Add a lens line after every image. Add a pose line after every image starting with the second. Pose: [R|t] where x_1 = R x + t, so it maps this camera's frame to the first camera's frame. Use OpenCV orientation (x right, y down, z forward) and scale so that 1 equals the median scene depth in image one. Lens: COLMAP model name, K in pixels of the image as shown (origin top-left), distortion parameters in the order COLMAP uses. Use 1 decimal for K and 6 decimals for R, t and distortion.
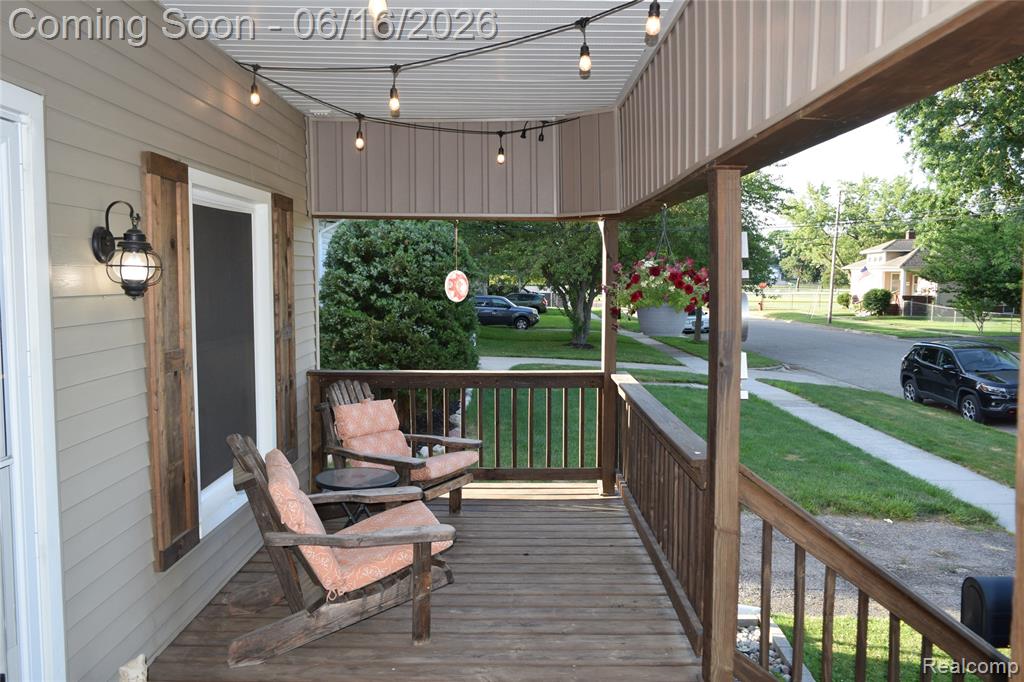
lens RADIAL K [[790.1, 0, 516.2], [0, 790.1, 333.4], [0, 0, 1]] dist [-0.034025, 0.001117]
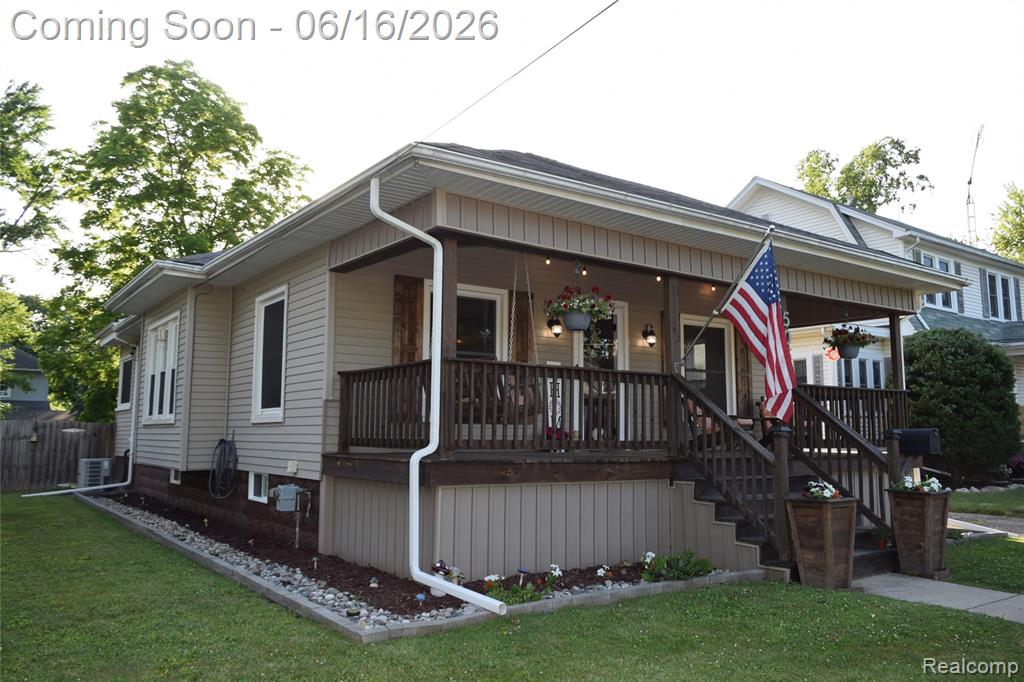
lens RADIAL K [[790.1, 0, 516.2], [0, 790.1, 333.4], [0, 0, 1]] dist [-0.034025, 0.001117]
pose [[0.569838, -0.110421, -0.814304, 0.615063], [-0.059941, 0.982706, -0.175202, 0.162013], [0.819568, 0.148647, 0.553365, -0.458883]]
